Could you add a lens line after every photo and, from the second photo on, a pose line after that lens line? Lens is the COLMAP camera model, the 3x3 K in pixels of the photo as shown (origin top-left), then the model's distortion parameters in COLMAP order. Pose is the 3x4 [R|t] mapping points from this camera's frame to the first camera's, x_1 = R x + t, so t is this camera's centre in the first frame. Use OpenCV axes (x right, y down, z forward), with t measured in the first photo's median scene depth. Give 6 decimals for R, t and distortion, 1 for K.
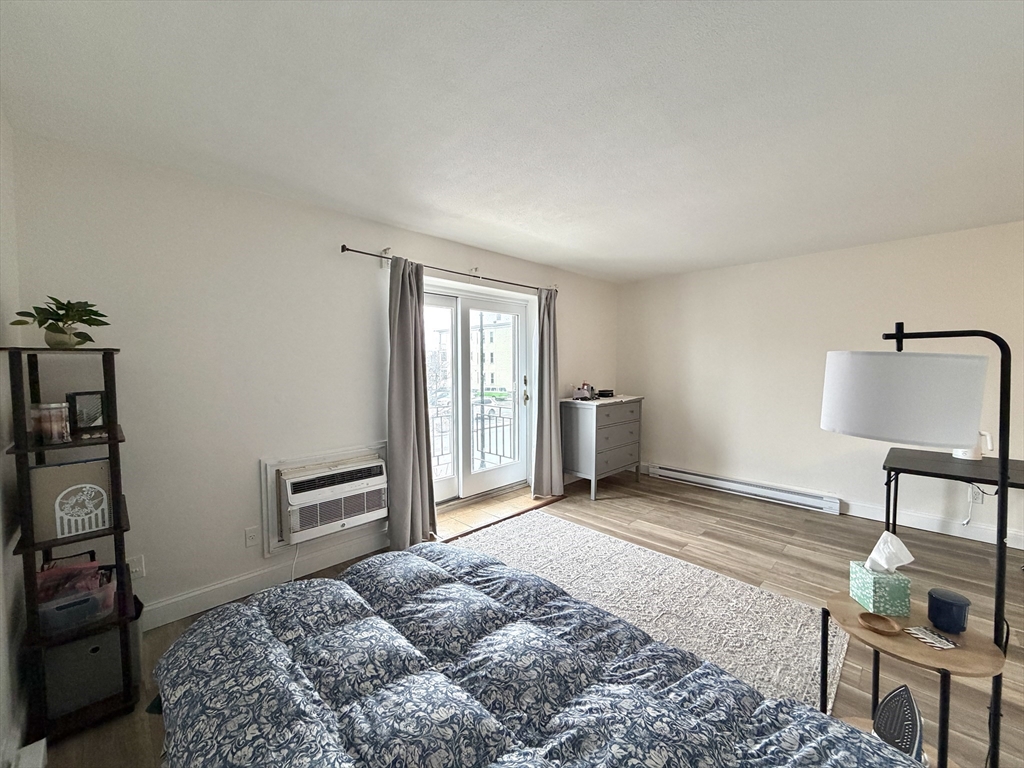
lens RADIAL K [[408.3, 0, 507.6], [0, 408.3, 381.9], [0, 0, 1]] dist [0.001009, -0.000091]
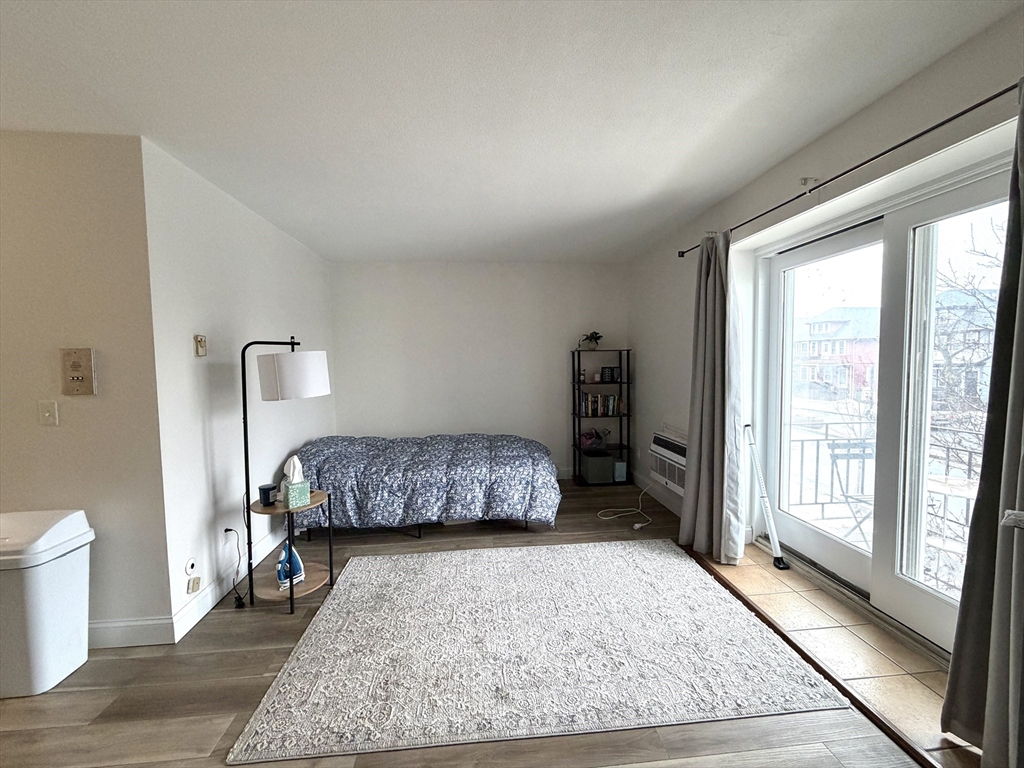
lens RADIAL K [[408.3, 0, 507.6], [0, 408.3, 381.9], [0, 0, 1]] dist [0.001009, -0.000091]
pose [[-0.644925, 0.050554, -0.762572, 0.576046], [-0.017517, 0.996570, 0.080880, -0.033135], [0.764045, 0.065519, -0.641827, 0.967070]]
